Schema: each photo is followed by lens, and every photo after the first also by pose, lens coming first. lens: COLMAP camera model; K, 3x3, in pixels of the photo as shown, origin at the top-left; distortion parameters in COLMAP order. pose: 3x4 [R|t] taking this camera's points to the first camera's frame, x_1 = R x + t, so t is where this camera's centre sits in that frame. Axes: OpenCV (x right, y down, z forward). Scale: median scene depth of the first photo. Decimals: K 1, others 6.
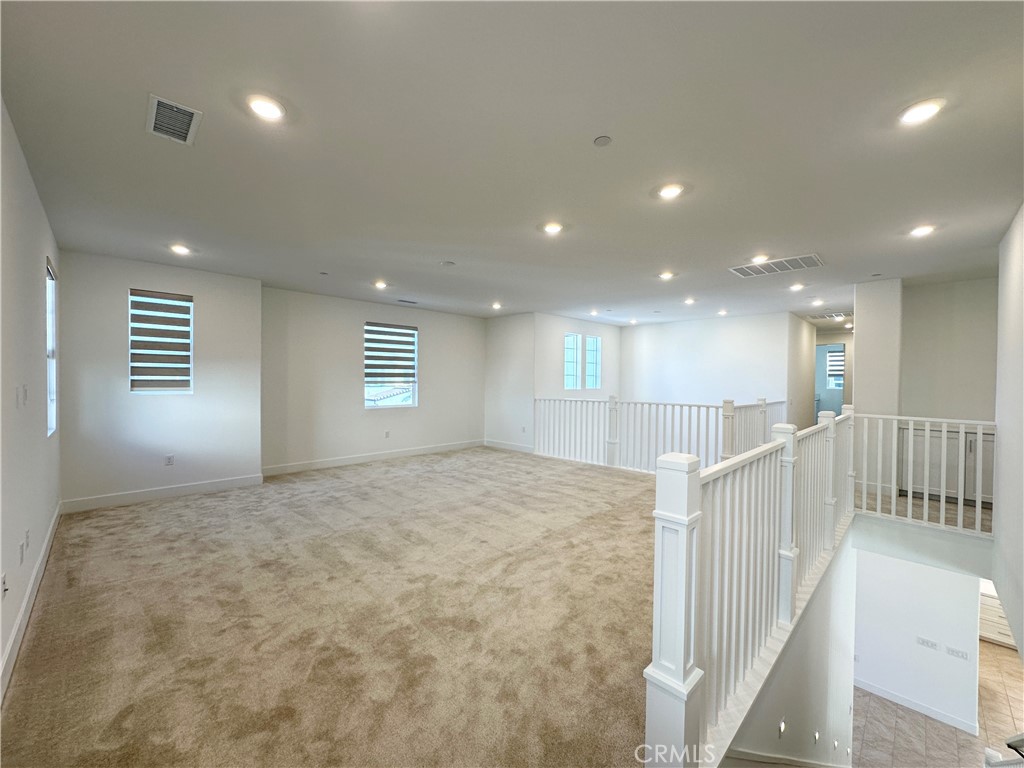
lens RADIAL K [[410.4, 0, 509.2], [0, 410.4, 382.1], [0, 0, 1]] dist [-0.001745, 0.000007]
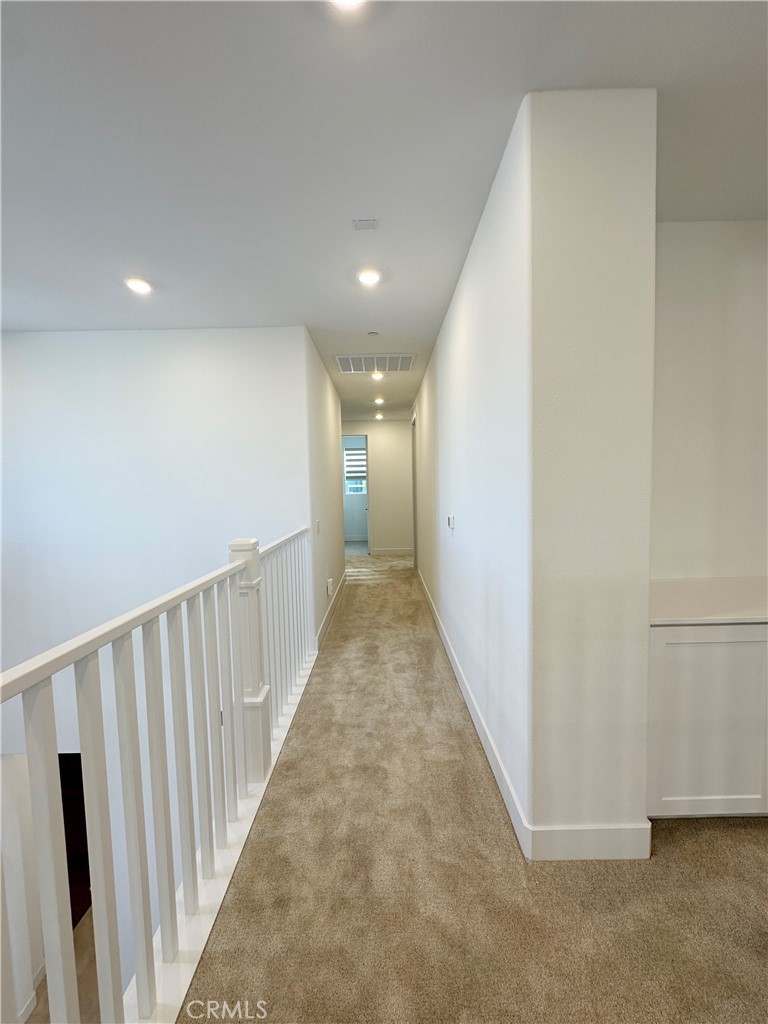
lens RADIAL K [[410.4, 0, 384.9], [0, 410.4, 512.9], [0, 0, 1]] dist [-0.001745, 0.000007]
pose [[0.698530, -0.067552, 0.712385, 0.250357], [0.028765, 0.997380, 0.066371, 0.000427], [-0.715002, -0.025871, 0.698643, 0.379506]]
